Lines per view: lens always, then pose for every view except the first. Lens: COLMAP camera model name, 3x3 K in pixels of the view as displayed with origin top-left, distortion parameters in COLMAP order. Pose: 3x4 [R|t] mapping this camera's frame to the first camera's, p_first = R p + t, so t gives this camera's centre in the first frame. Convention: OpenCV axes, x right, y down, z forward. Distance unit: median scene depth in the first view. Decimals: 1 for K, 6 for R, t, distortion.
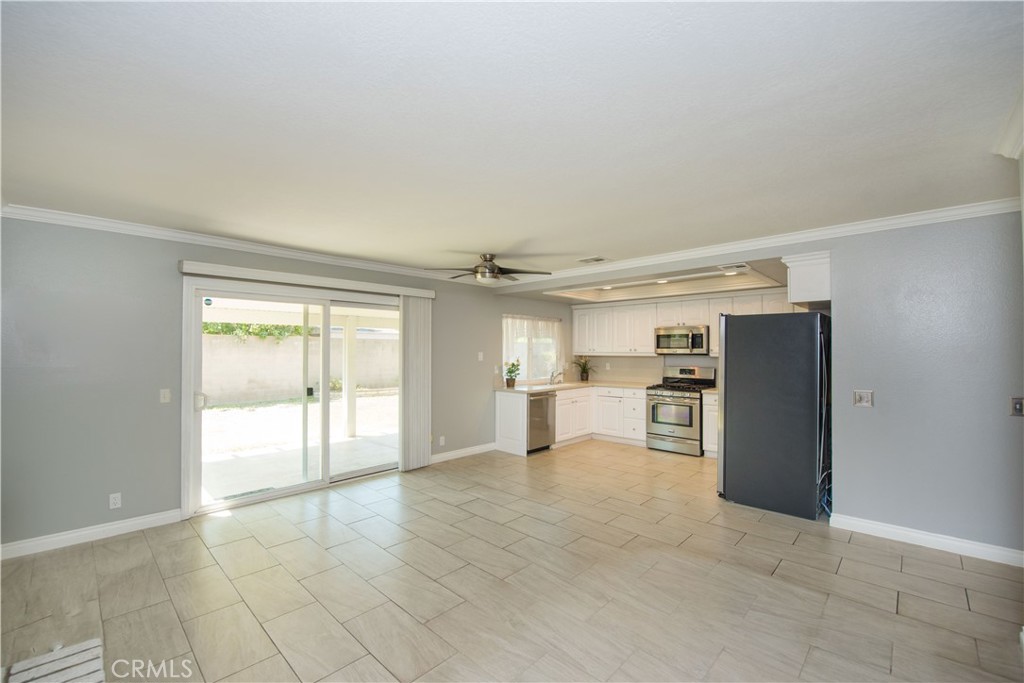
lens RADIAL K [[426.3, 0, 509.7], [0, 426.3, 342.8], [0, 0, 1]] dist [-0.020251, -0.000318]
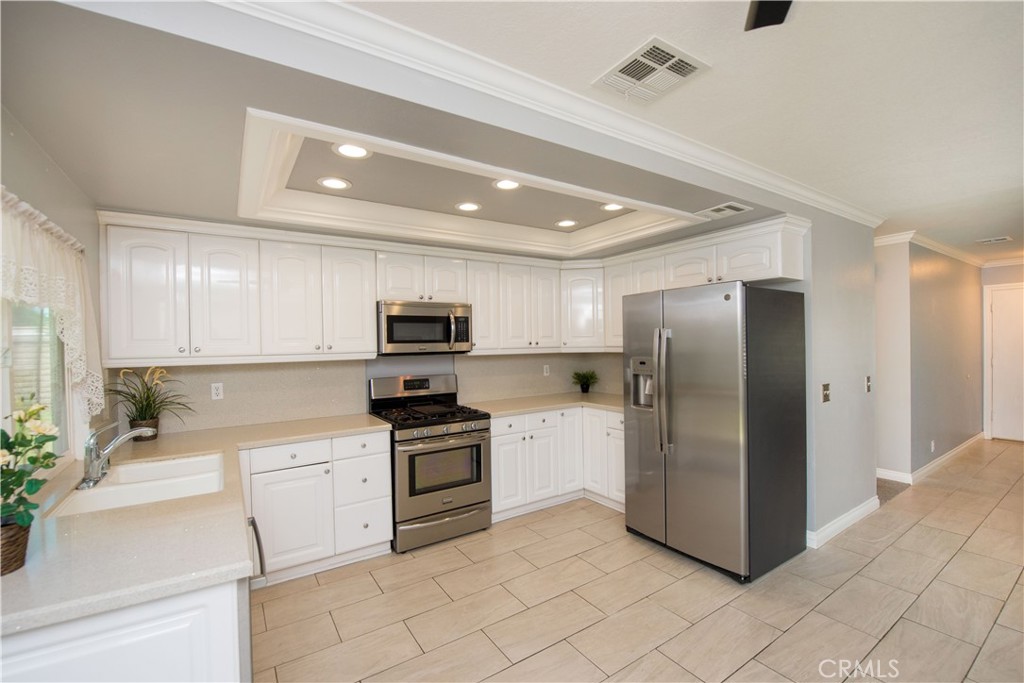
lens RADIAL K [[441.7, 0, 512.0], [0, 441.7, 341.5], [0, 0, 1]] dist [-0.021416, -0.000858]
pose [[0.225084, -0.006976, 0.974314, -0.122075], [-0.000388, 0.999974, 0.007250, 0.007969], [-0.974339, -0.002010, 0.225075, 0.772739]]
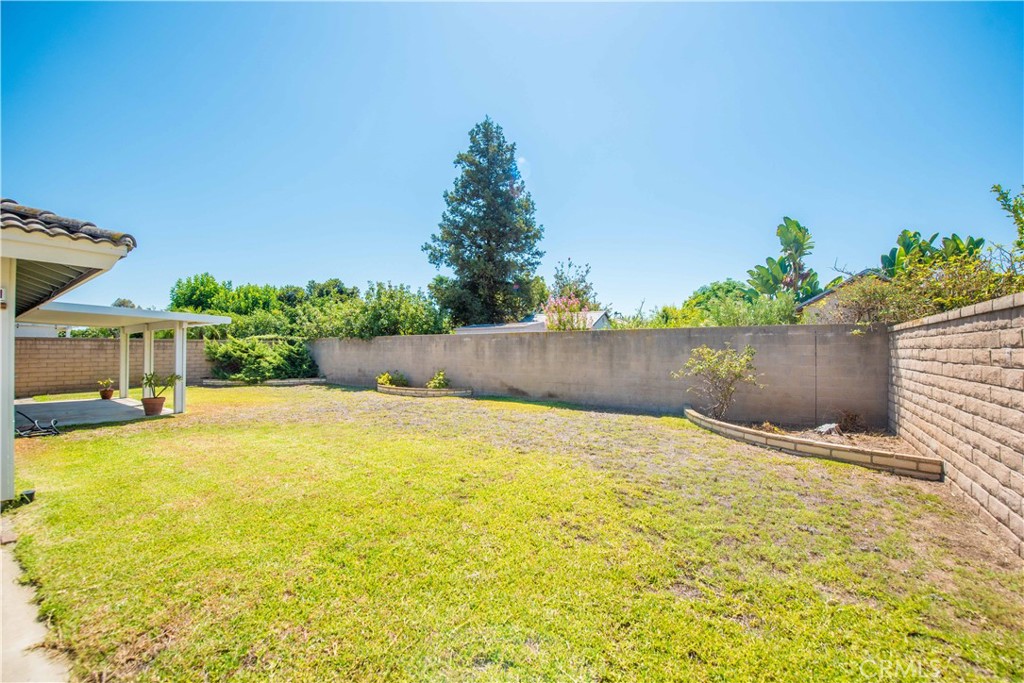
lens RADIAL K [[409.9, 0, 513.0], [0, 409.9, 344.4], [0, 0, 1]] dist [-0.018833, -0.001046]
pose [[0.147038, -0.015448, -0.989010, 1.461443], [0.017383, 0.999764, -0.013031, 0.062746], [0.988978, -0.015276, 0.147272, 2.497894]]
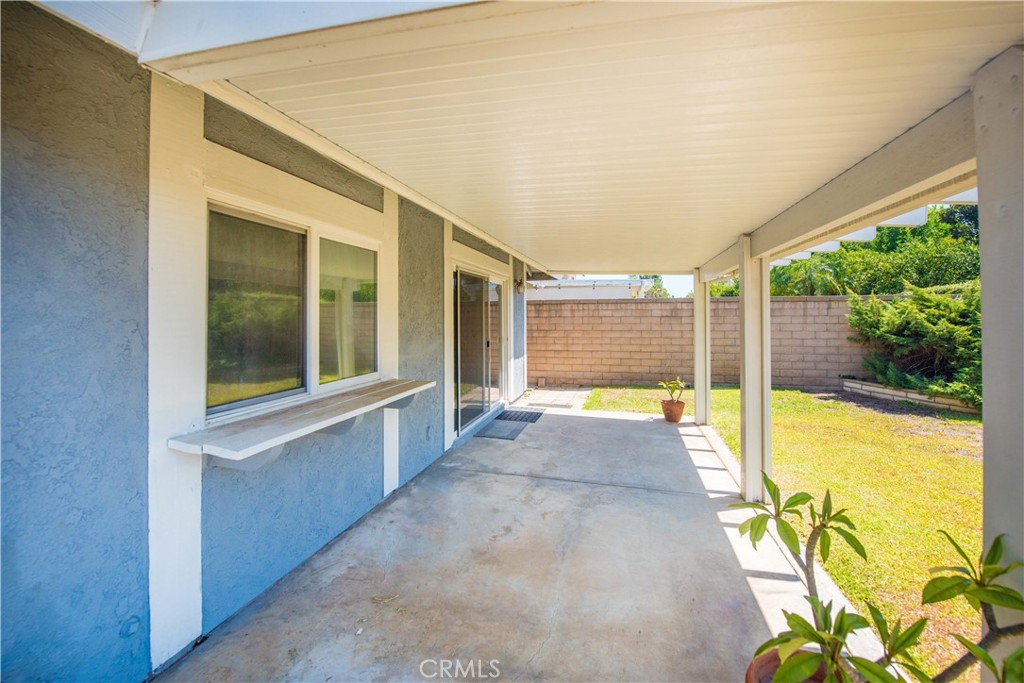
lens RADIAL K [[425.2, 0, 510.3], [0, 425.2, 312.6], [0, 0, 1]] dist [-0.023446, -0.000375]
pose [[-0.880455, -0.001423, -0.474128, 0.087262], [0.011108, 0.999659, -0.023627, 0.035370], [0.474000, -0.026069, -0.880139, 1.556722]]
